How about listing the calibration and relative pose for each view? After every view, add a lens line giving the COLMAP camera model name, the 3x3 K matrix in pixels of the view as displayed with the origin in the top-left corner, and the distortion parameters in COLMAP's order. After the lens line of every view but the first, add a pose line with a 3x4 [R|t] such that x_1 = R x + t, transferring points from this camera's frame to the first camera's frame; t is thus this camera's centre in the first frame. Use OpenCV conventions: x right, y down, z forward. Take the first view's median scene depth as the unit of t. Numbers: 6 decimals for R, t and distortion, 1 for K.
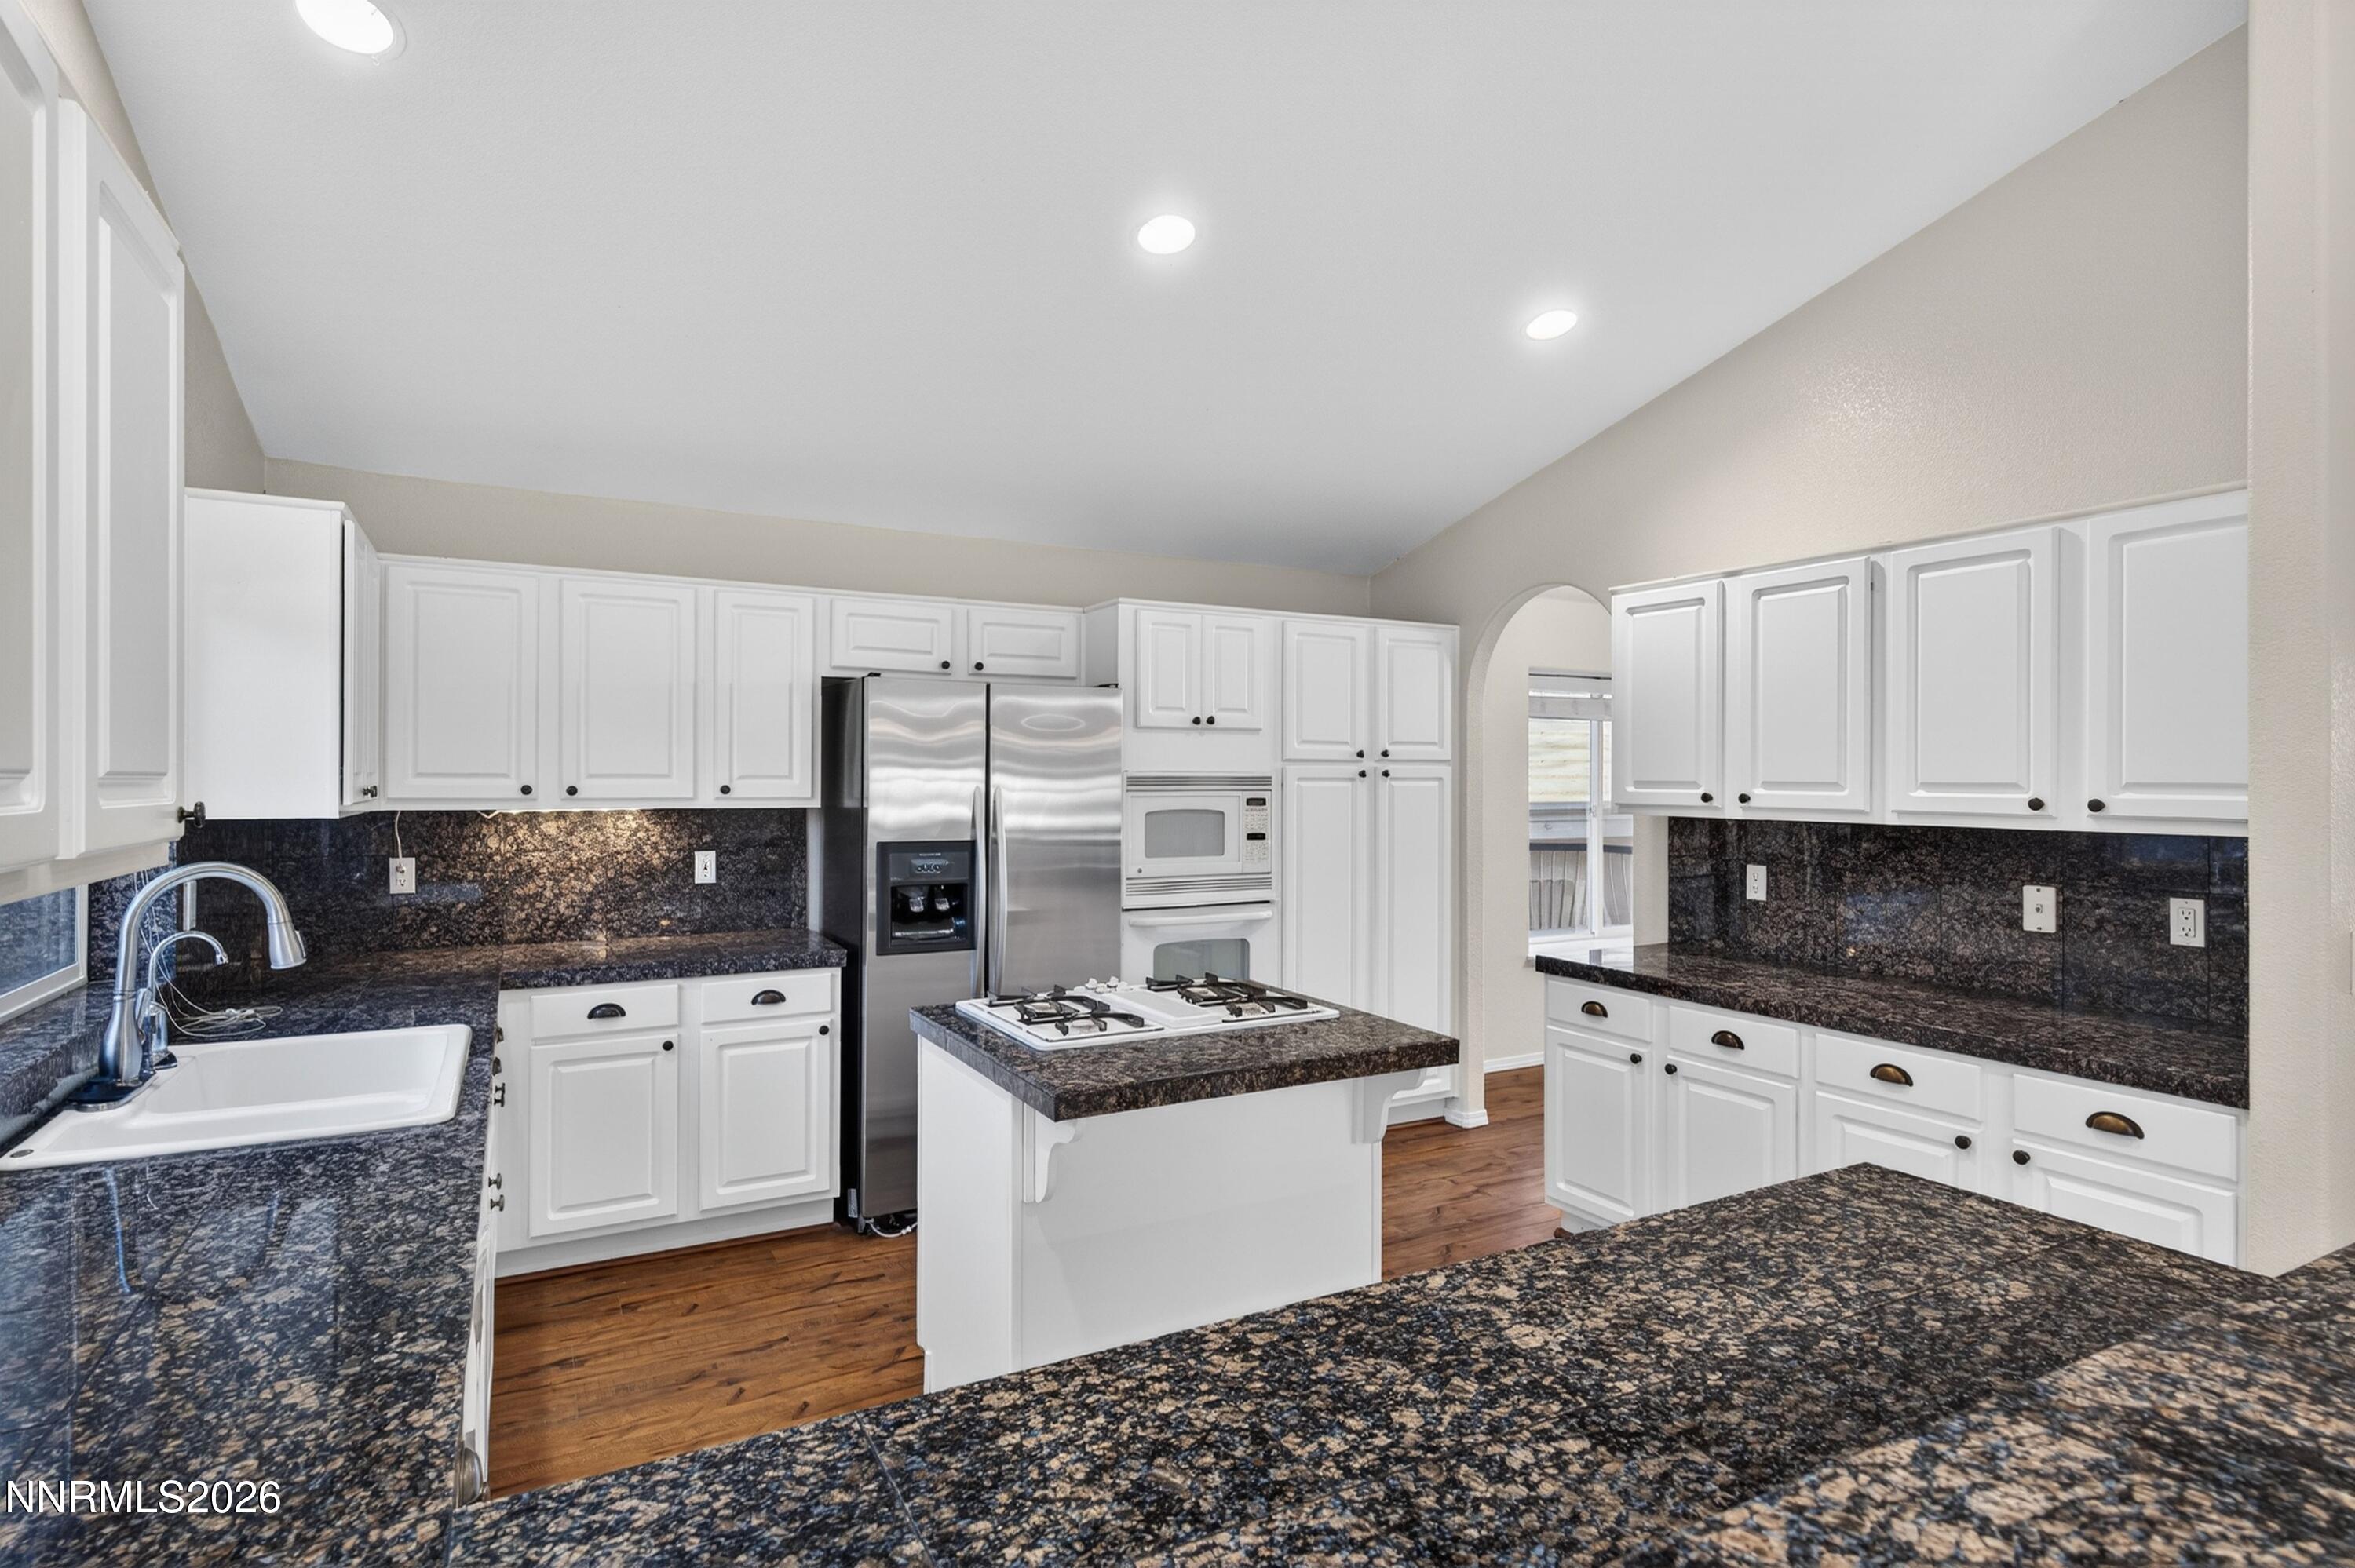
lens RADIAL K [[1199.1, 0, 1175.0], [0, 1199.1, 767.2], [0, 0, 1]] dist [0.007474, -0.000056]
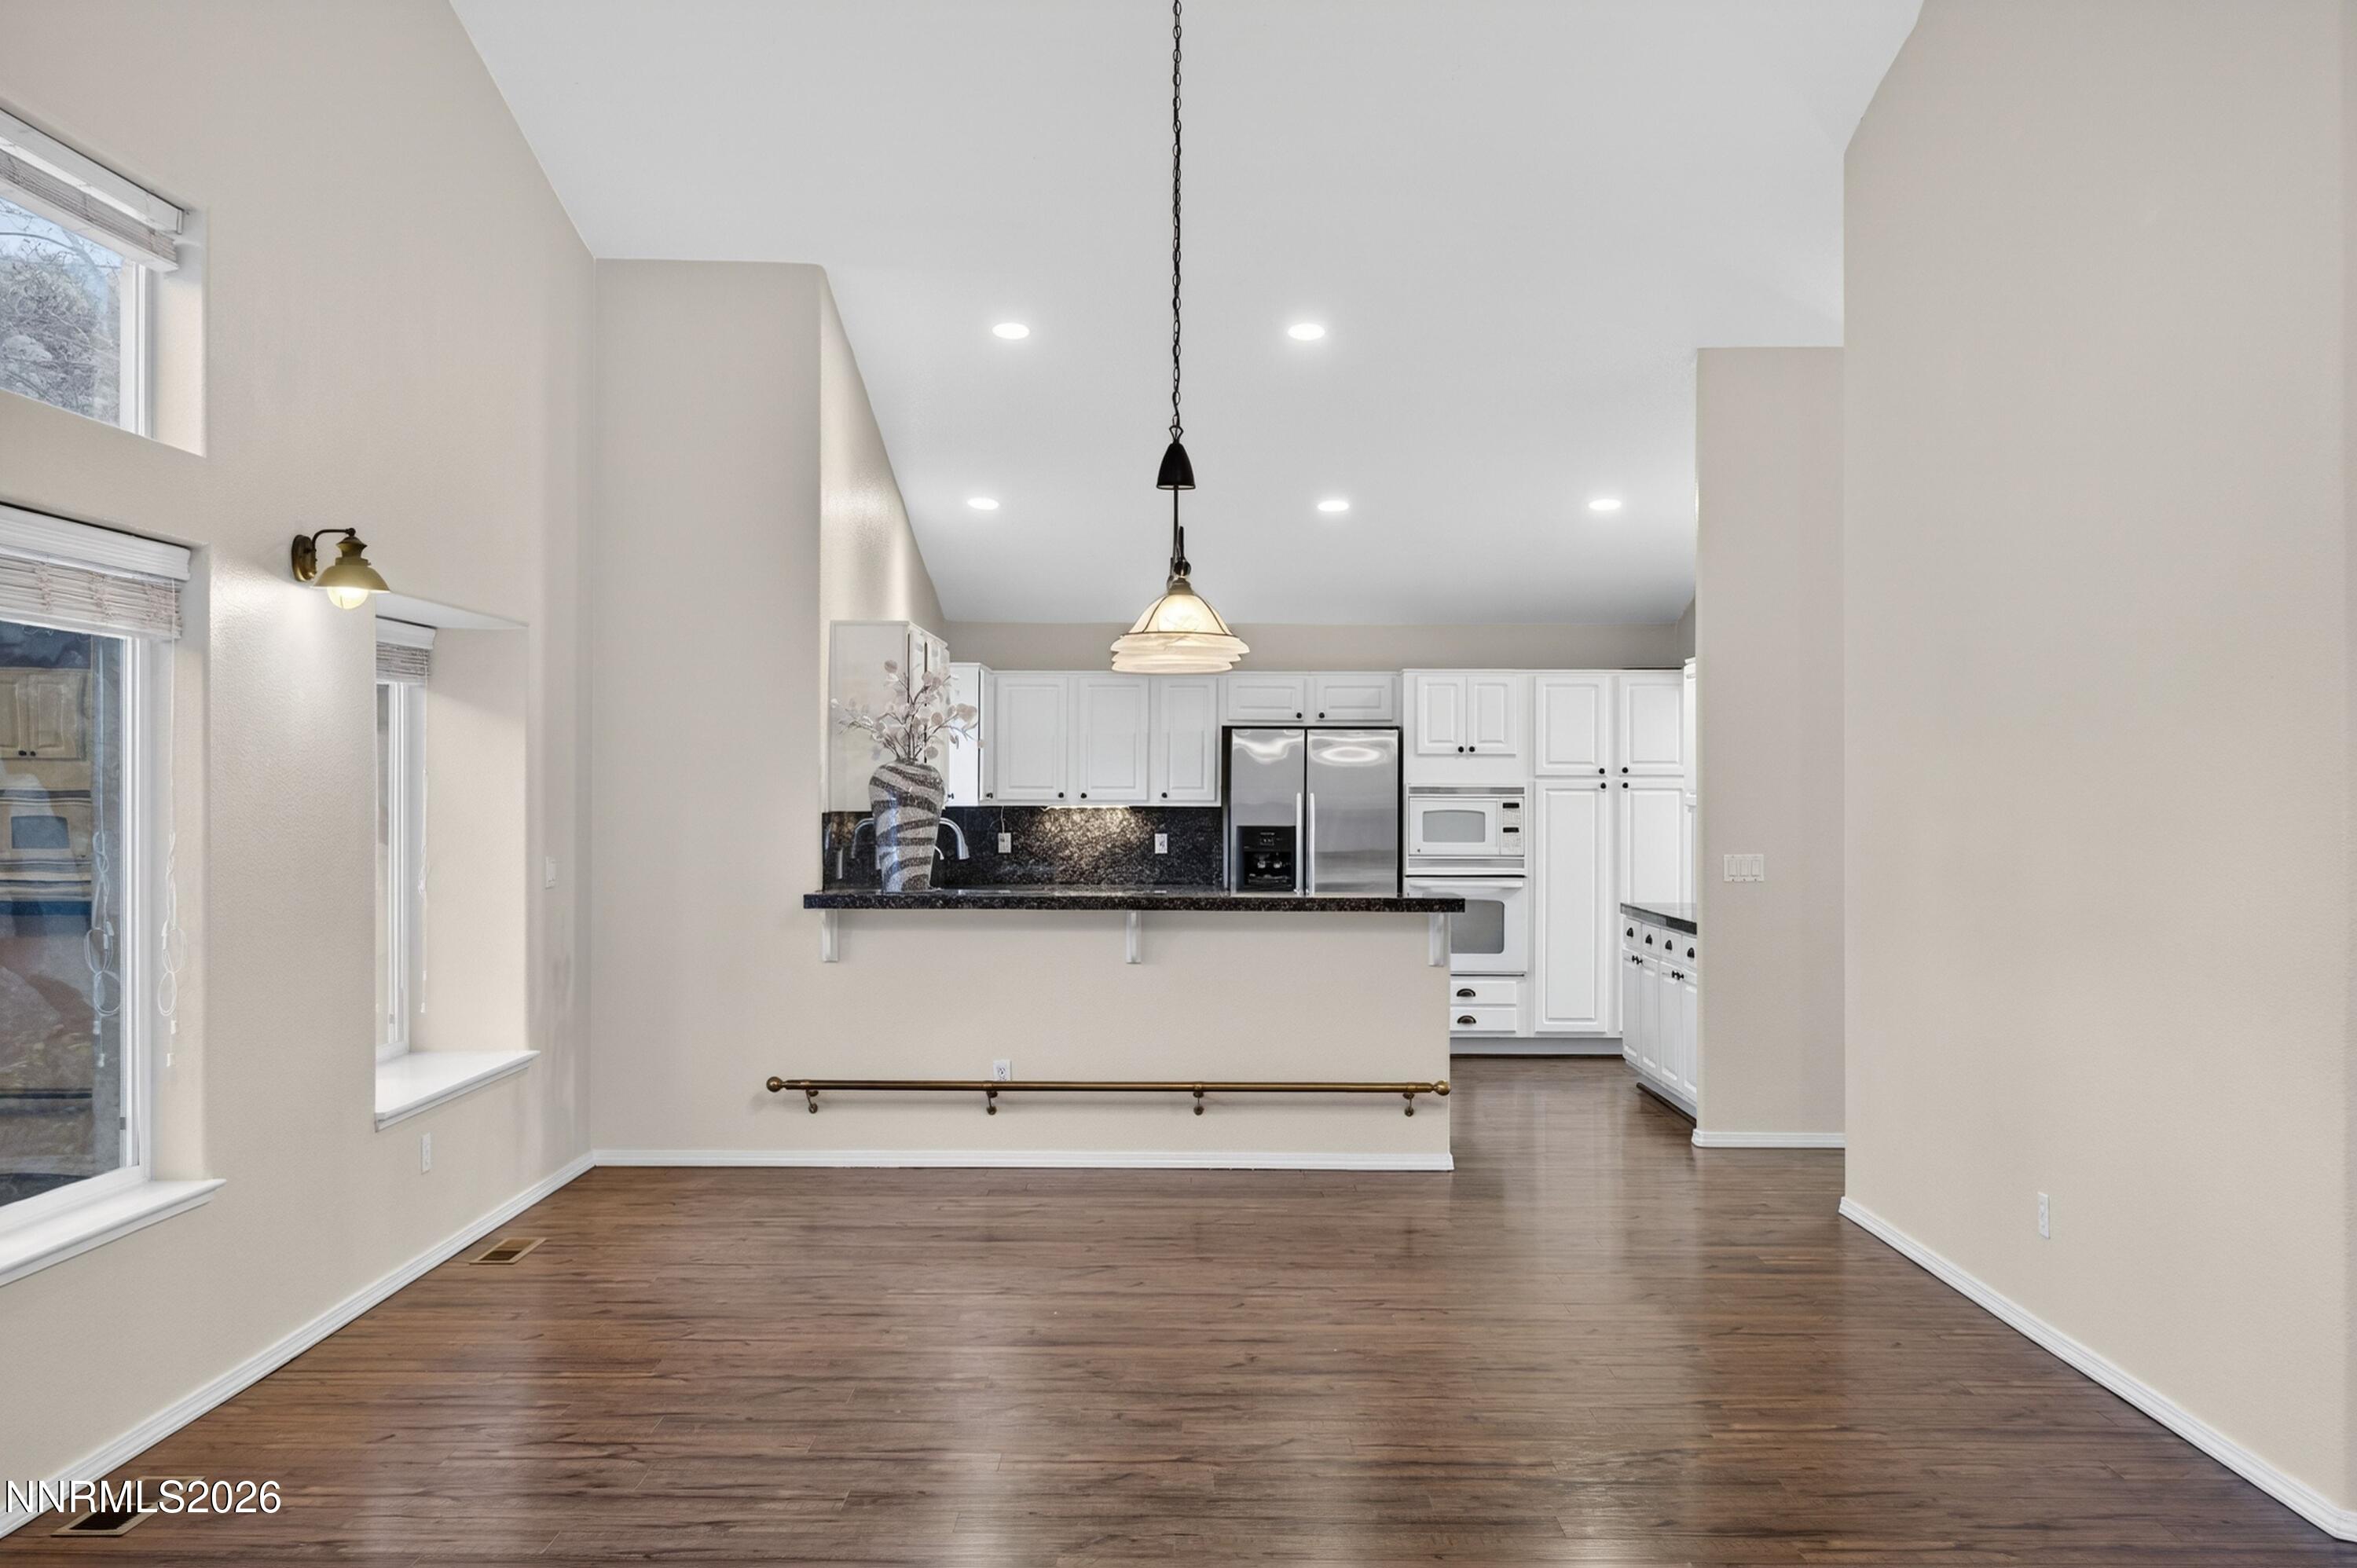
lens RADIAL K [[2394.4, 0, 1165.3], [0, 2394.4, 789.8], [0, 0, 1]] dist [0.028393, 0.000000]
pose [[0.873880, -0.000728, -0.486142, 1.292801], [0.003363, 0.999984, 0.004547, -0.004741], [0.486131, -0.005608, 0.873868, -1.987612]]
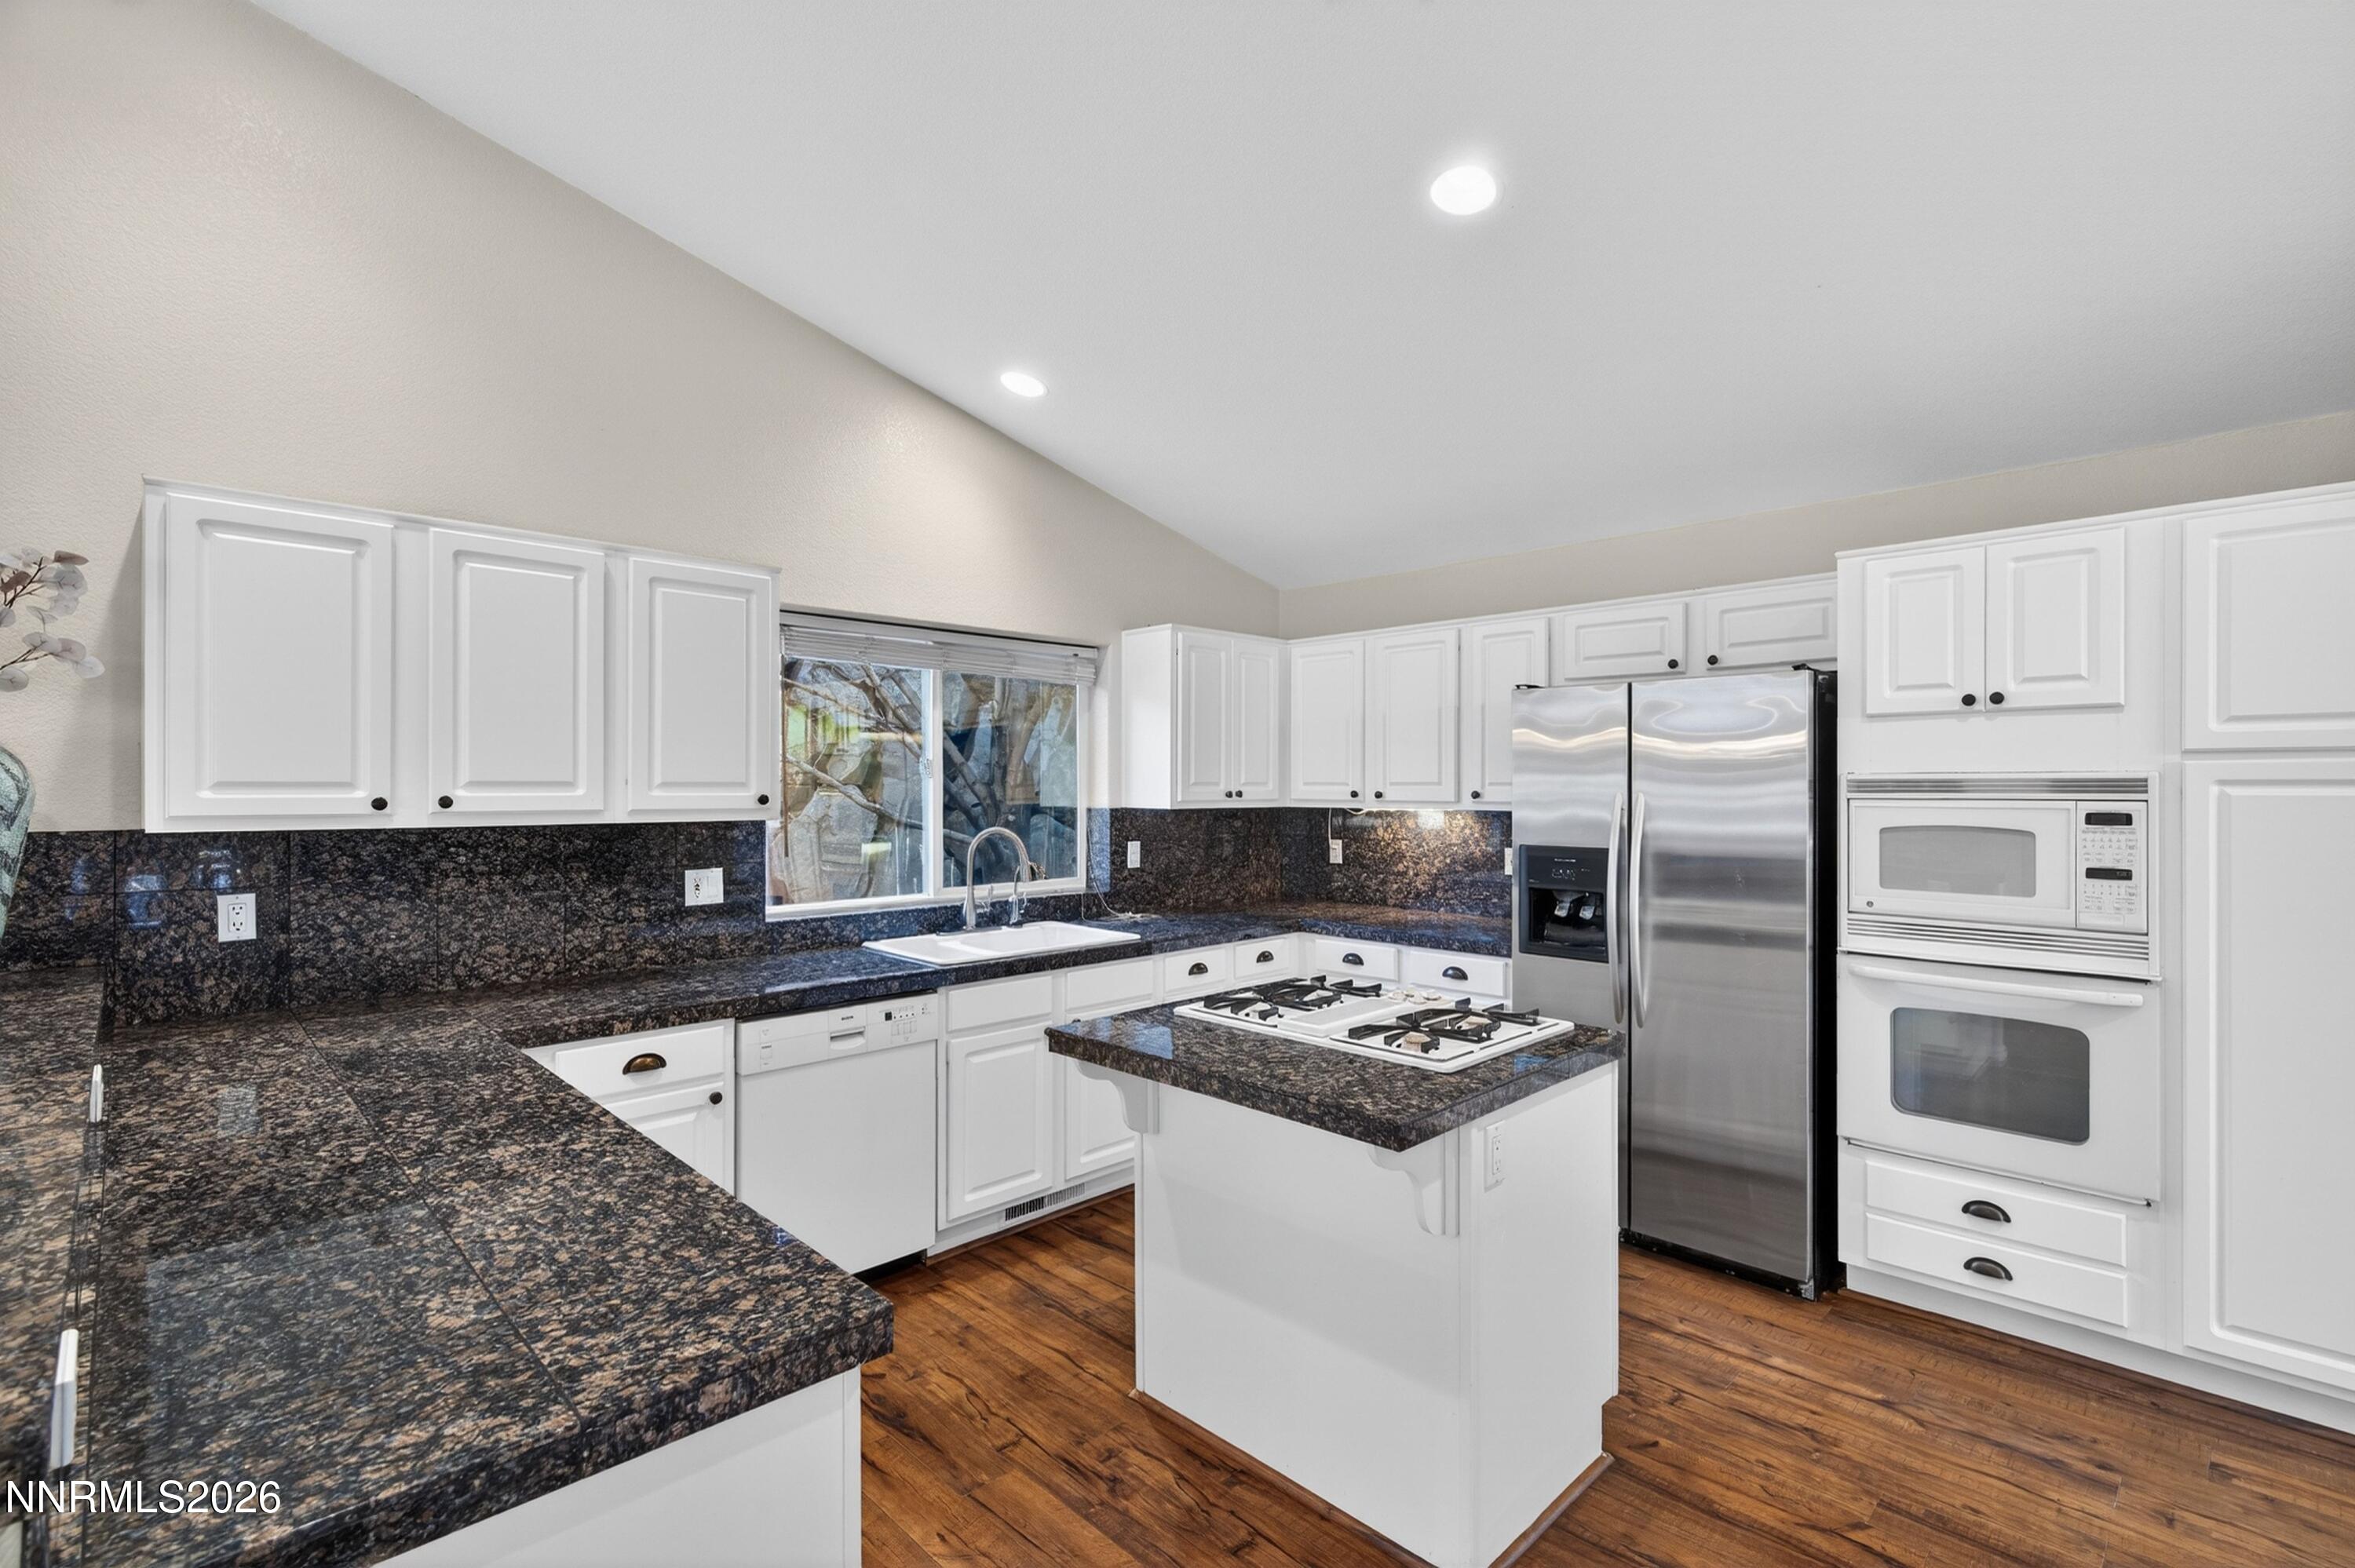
lens RADIAL K [[1061.1, 0, 1189.4], [0, 1061.1, 781.3], [0, 0, 1]] dist [0.000559, -0.000615]
pose [[0.282763, -0.007799, -0.959158, 0.558532], [0.010754, 0.999930, -0.004960, 0.007714], [0.959130, -0.008912, 0.282827, 0.445643]]
